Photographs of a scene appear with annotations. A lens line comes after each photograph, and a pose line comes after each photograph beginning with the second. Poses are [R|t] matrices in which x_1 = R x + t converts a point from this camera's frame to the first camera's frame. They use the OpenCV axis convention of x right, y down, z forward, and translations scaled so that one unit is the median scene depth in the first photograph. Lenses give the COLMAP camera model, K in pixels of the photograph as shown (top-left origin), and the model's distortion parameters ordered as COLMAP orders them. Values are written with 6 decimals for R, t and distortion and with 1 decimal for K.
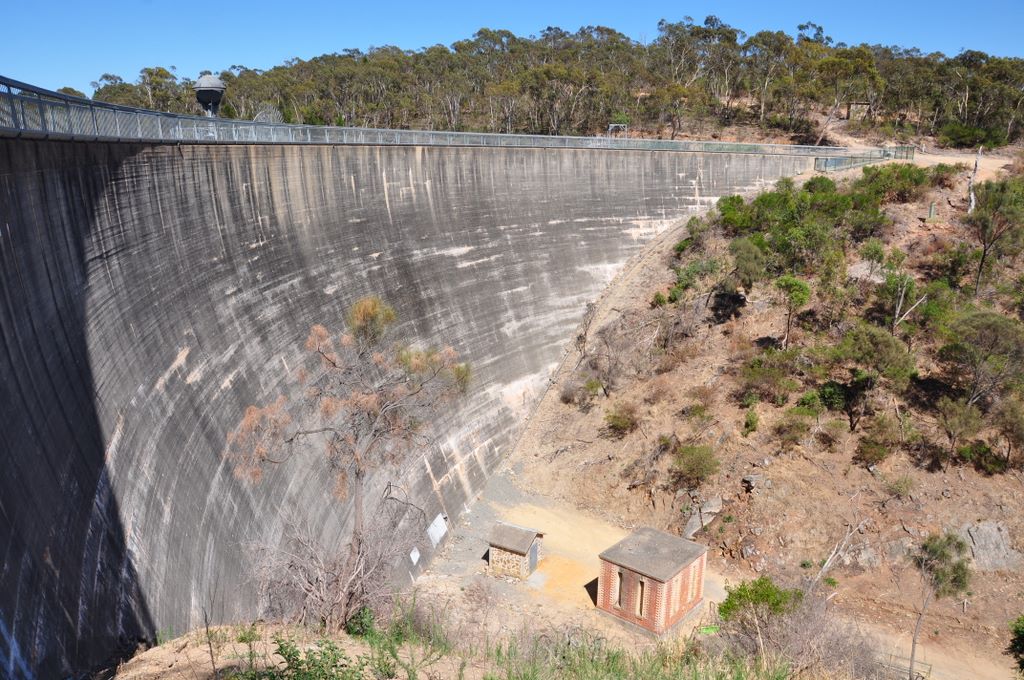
lens RADIAL K [[837.7, 0, 531.0], [0, 837.7, 339.6], [0, 0, 1]] dist [-0.118102, 0.051707]
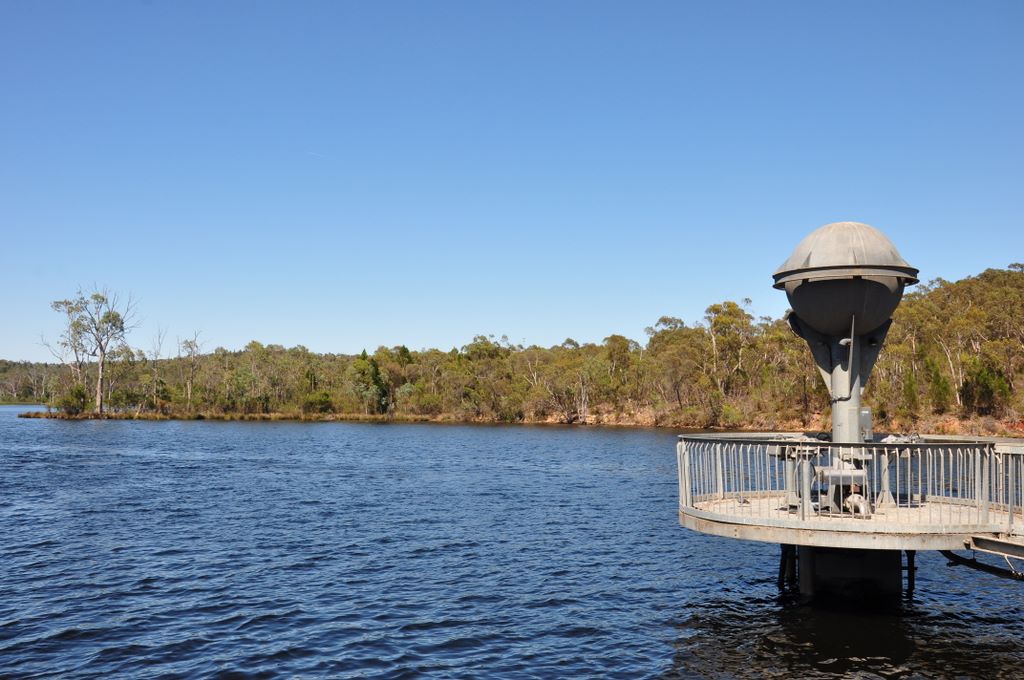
lens RADIAL K [[988.1, 0, 520.6], [0, 988.1, 335.1], [0, 0, 1]] dist [-0.009876, 0.000000]
pose [[0.806676, -0.047724, -0.589064, -0.224627], [-0.127600, 0.959160, -0.252447, -0.154111], [0.577055, 0.278808, 0.767642, 0.543033]]
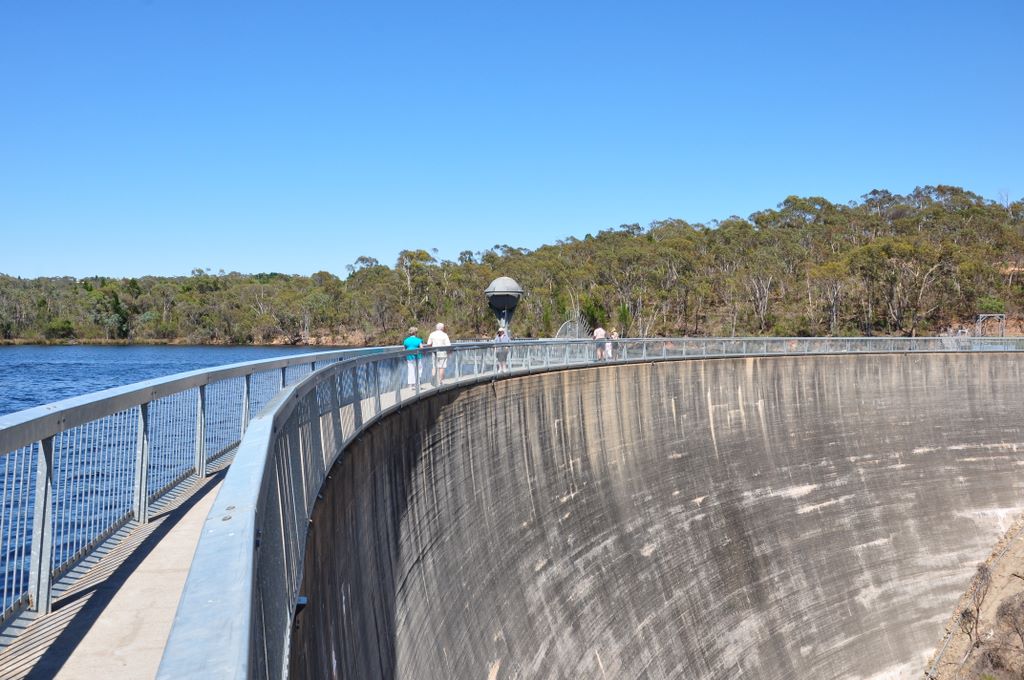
lens RADIAL K [[988.1, 0, 515.8], [0, 988.1, 340.4], [0, 0, 1]] dist [-0.009876, 0.000000]
pose [[0.954134, -0.007881, -0.299276, -0.059261], [-0.055749, 0.977491, -0.203478, -0.040620], [0.294143, 0.210829, 0.932218, 0.050964]]
